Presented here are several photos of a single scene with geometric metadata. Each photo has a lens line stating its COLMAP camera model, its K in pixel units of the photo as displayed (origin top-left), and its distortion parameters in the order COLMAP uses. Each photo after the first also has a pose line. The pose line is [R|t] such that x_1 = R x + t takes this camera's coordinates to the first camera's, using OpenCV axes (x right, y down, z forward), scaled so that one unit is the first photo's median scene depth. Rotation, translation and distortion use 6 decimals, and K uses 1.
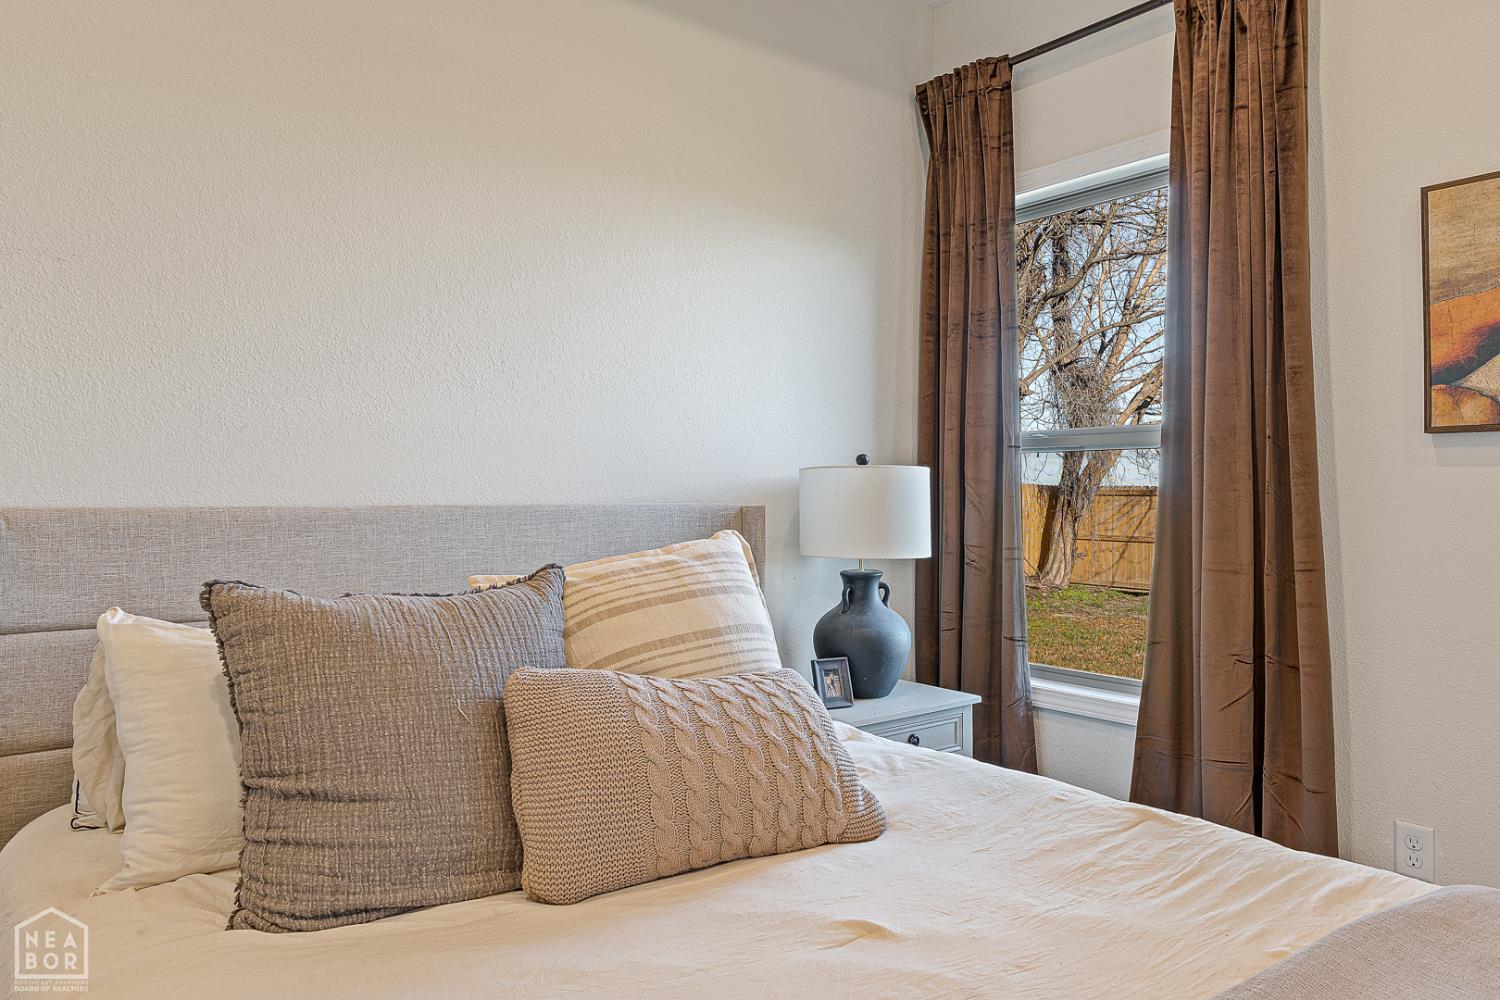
lens RADIAL K [[978.1, 0, 752.9], [0, 978.1, 494.8], [0, 0, 1]] dist [0.005365, -0.001488]
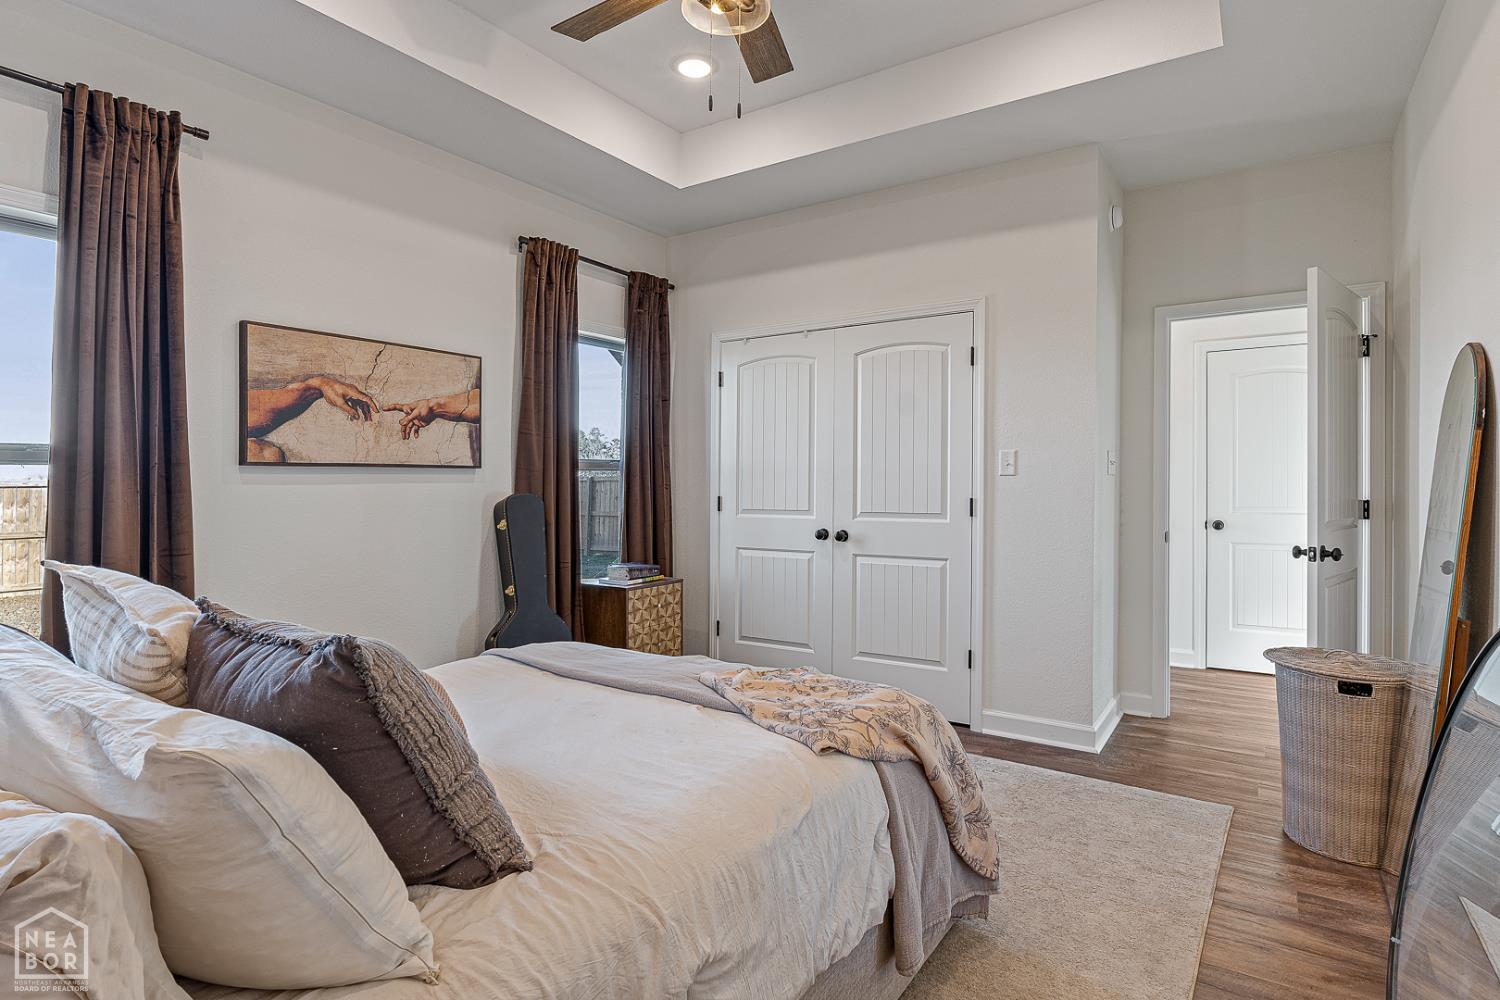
lens RADIAL K [[769.0, 0, 751.8], [0, 769.0, 485.2], [0, 0, 1]] dist [-0.004068, -0.000586]
pose [[-0.287560, -0.008999, 0.957720, -0.760231], [0.001728, 0.999949, 0.009915, -0.036036], [-0.957761, 0.004506, -0.287530, 0.487655]]
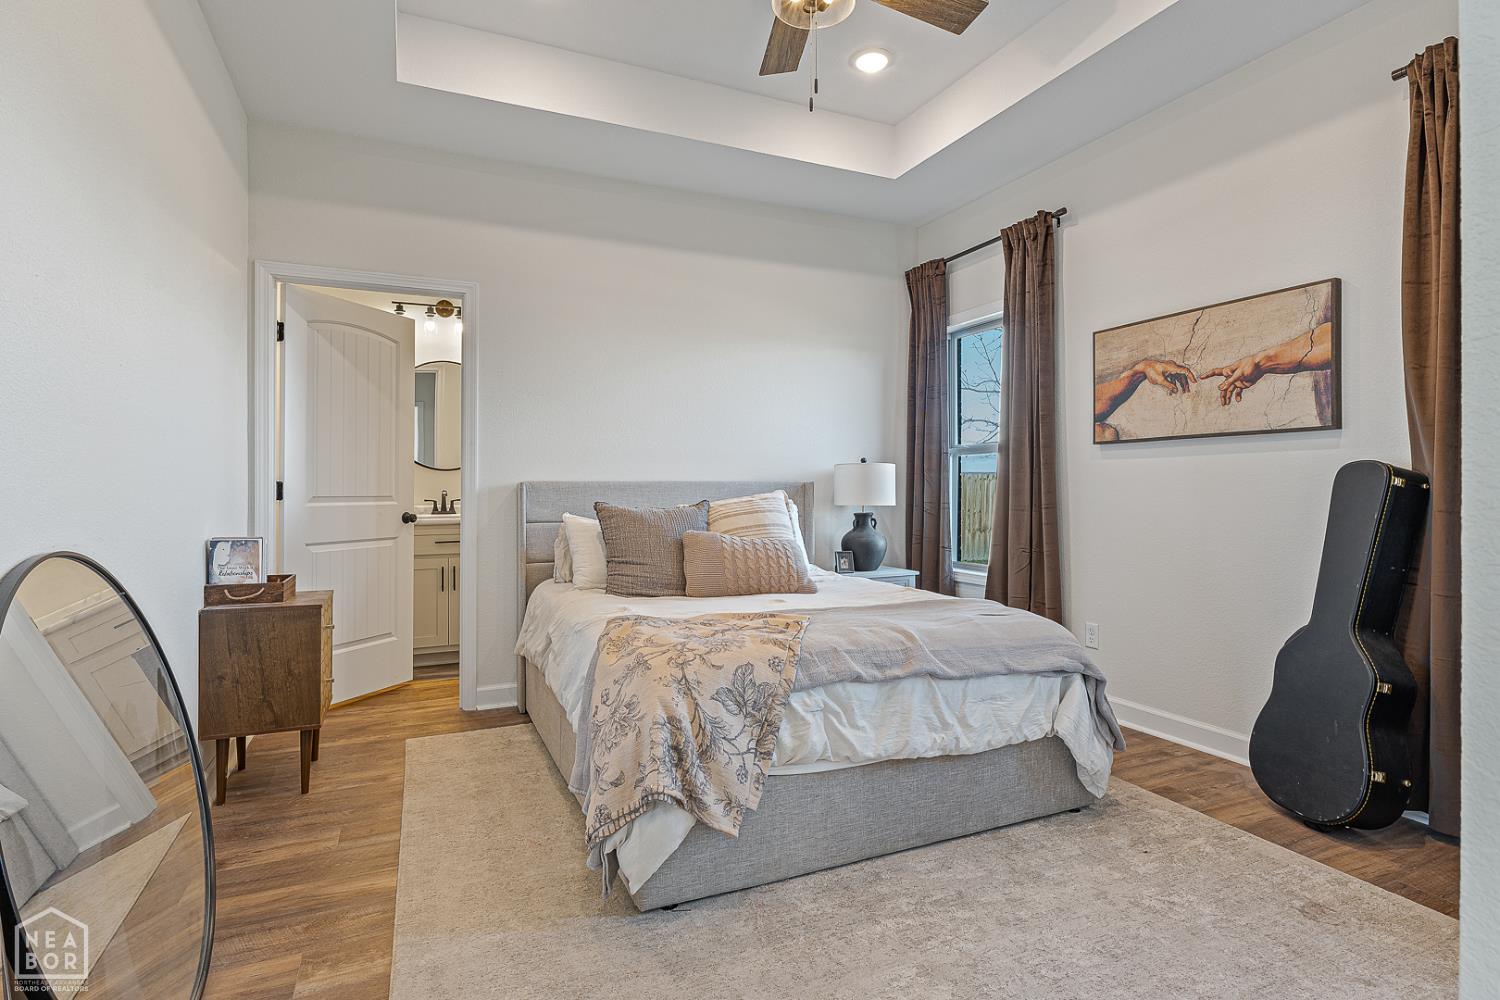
lens RADIAL K [[769.0, 0, 748.6], [0, 769.0, 492.6], [0, 0, 1]] dist [-0.004068, -0.000586]
pose [[0.966096, -0.004892, -0.258138, 0.345245], [0.005713, 0.999981, 0.002430, 0.032727], [0.258121, -0.003822, 0.966105, -0.779203]]
